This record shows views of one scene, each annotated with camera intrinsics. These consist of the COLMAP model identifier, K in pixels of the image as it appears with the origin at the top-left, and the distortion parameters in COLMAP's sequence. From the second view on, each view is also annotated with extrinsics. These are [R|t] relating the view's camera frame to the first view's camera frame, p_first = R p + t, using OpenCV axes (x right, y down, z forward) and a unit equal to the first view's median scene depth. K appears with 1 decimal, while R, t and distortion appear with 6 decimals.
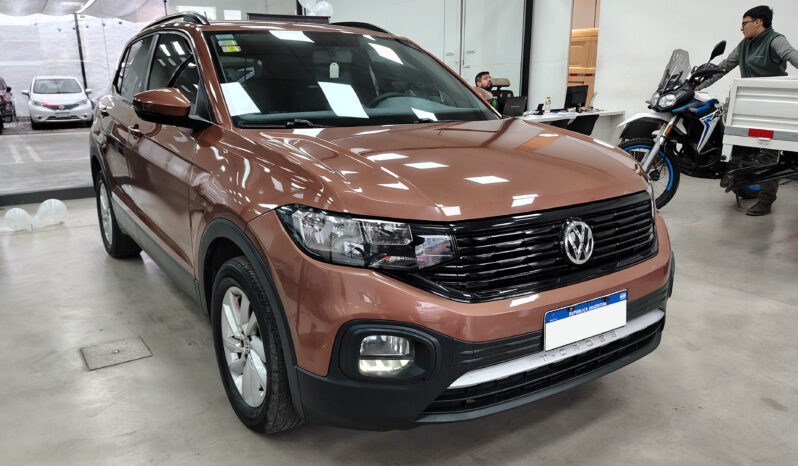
lens RADIAL K [[586.7, 0, 402.3], [0, 586.7, 233.8], [0, 0, 1]] dist [0.016283, -0.030179]
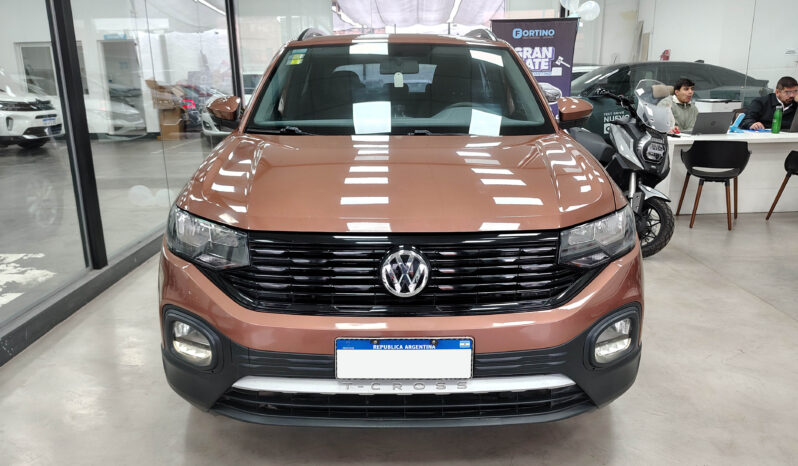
lens RADIAL K [[586.7, 0, 402.6], [0, 586.7, 231.9], [0, 0, 1]] dist [0.016283, -0.030179]
pose [[0.843090, 0.126285, -0.522734, 0.763557], [-0.129336, 0.991121, 0.030841, -0.075323], [0.521987, 0.041607, 0.851938, 0.221985]]
